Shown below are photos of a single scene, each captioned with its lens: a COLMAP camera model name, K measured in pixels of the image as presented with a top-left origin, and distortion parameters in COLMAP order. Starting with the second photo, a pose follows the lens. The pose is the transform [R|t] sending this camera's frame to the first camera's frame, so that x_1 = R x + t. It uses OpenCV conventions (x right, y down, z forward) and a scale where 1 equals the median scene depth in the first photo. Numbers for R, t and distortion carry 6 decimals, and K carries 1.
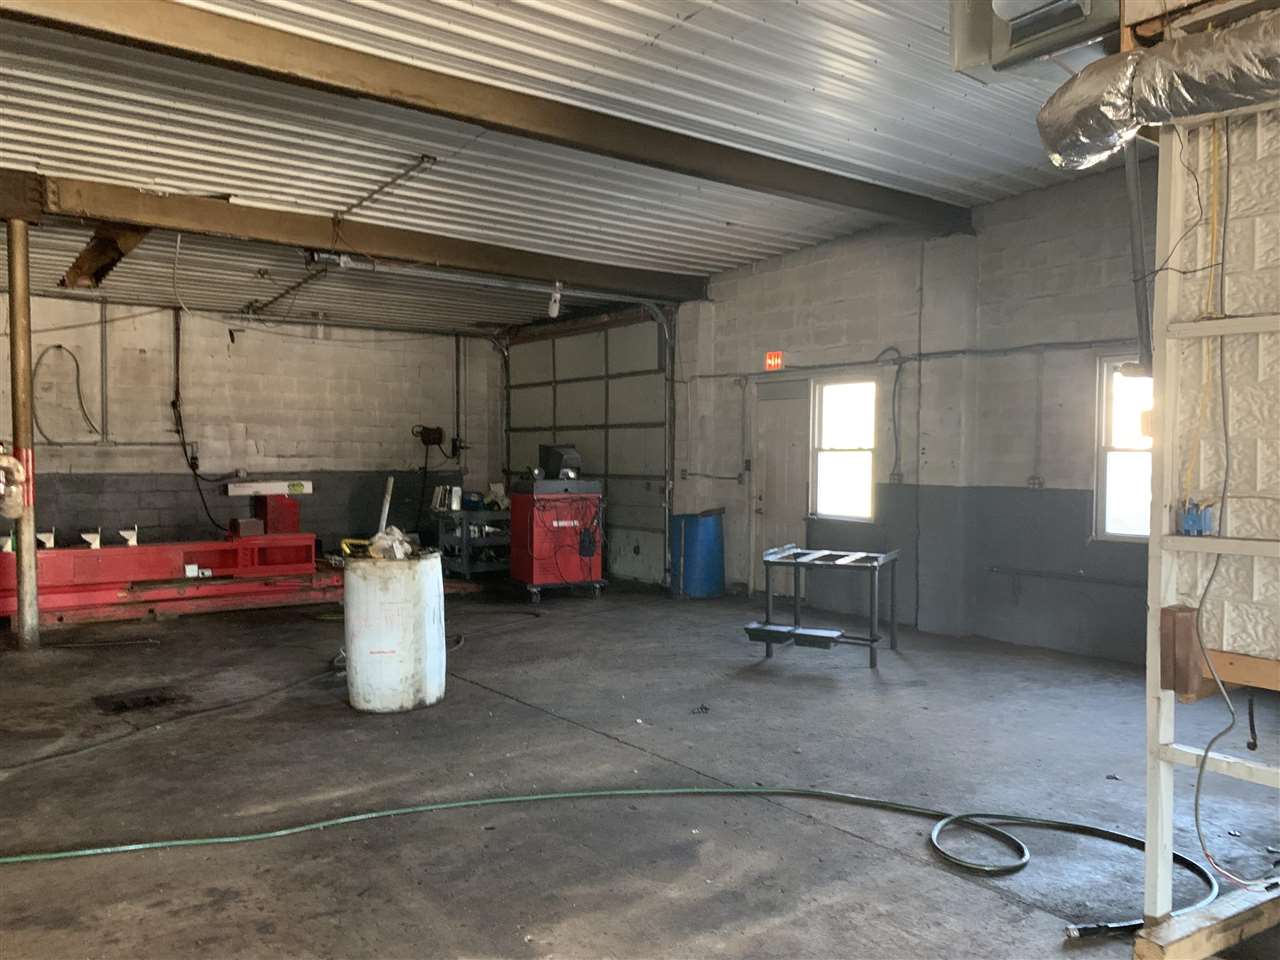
lens RADIAL K [[976.7, 0, 640.7], [0, 976.7, 488.8], [0, 0, 1]] dist [0.010854, -0.002052]
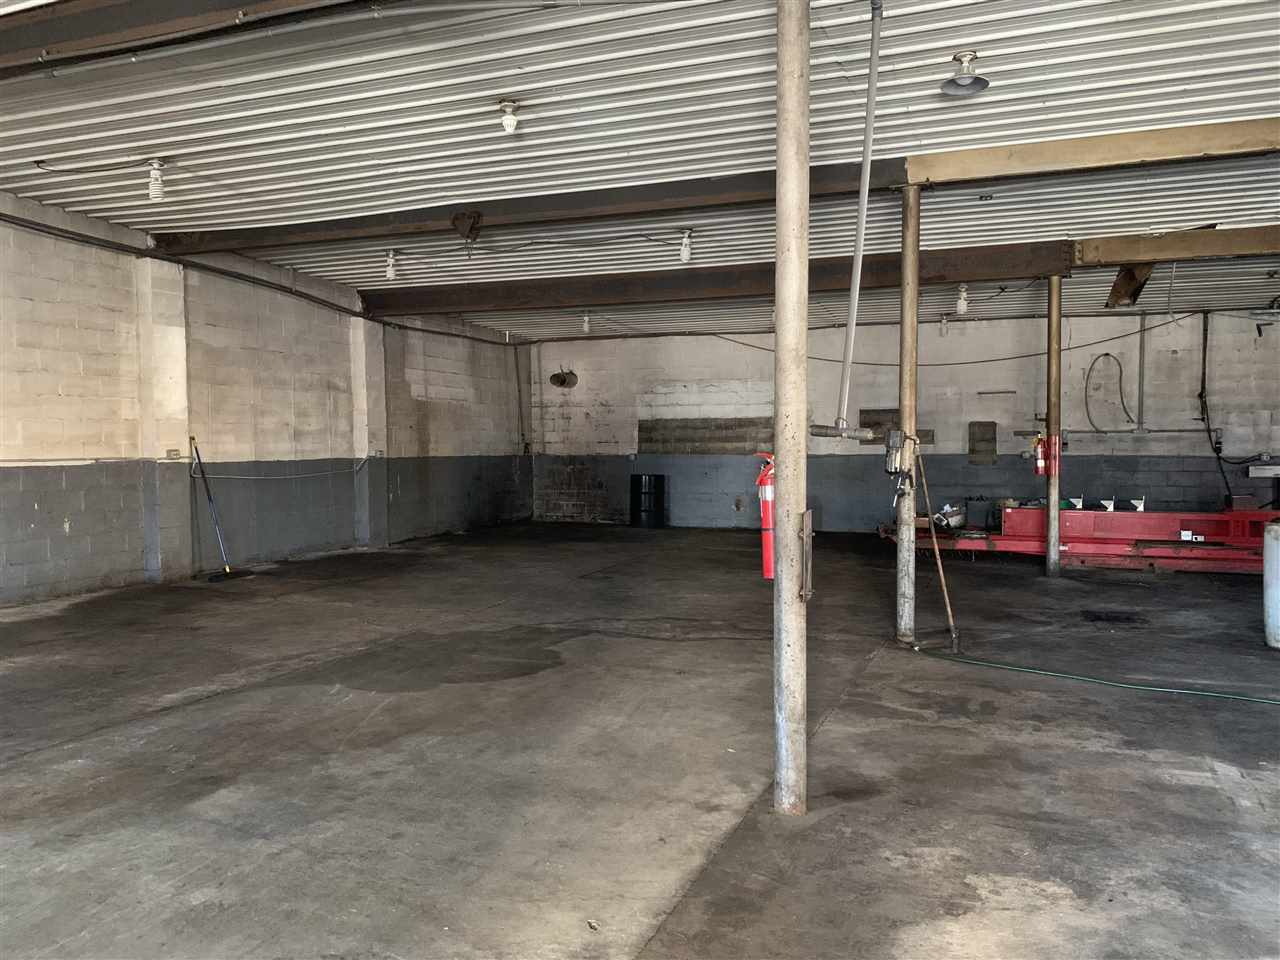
lens RADIAL K [[976.7, 0, 641.7], [0, 976.7, 483.4], [0, 0, 1]] dist [0.010854, -0.002052]
pose [[0.513761, 0.032107, -0.857332, 0.182257], [-0.026132, 0.999421, 0.021769, 0.008627], [0.857535, 0.011220, 0.514303, -0.156305]]
